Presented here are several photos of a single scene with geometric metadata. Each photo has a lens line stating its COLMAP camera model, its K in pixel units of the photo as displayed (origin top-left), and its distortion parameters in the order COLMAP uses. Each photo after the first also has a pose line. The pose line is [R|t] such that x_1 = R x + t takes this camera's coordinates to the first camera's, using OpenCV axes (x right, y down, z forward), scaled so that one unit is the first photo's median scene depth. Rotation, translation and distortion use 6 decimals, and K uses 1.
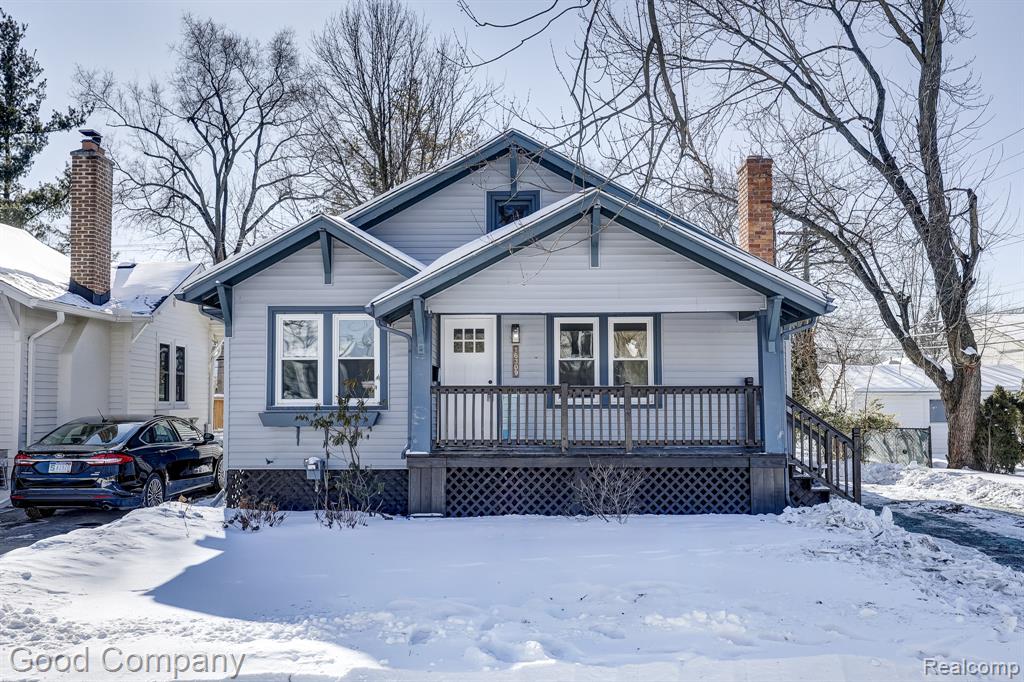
lens RADIAL K [[936.2, 0, 512.0], [0, 936.2, 341.0], [0, 0, 1]] dist [0.002847, 0.005437]
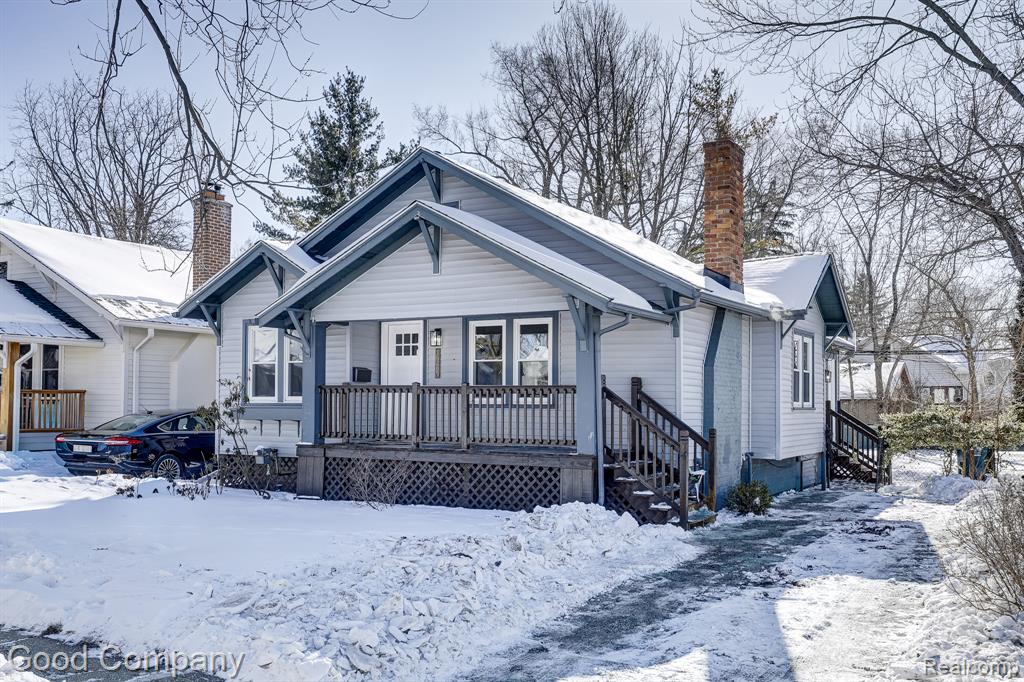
lens RADIAL K [[969.9, 0, 514.8], [0, 969.9, 372.5], [0, 0, 1]] dist [-0.003710, 0.002912]
pose [[0.878879, -0.005963, -0.477007, 0.635792], [0.019959, 0.999506, 0.024280, 0.007333], [0.476626, -0.030859, 0.878564, 0.067157]]
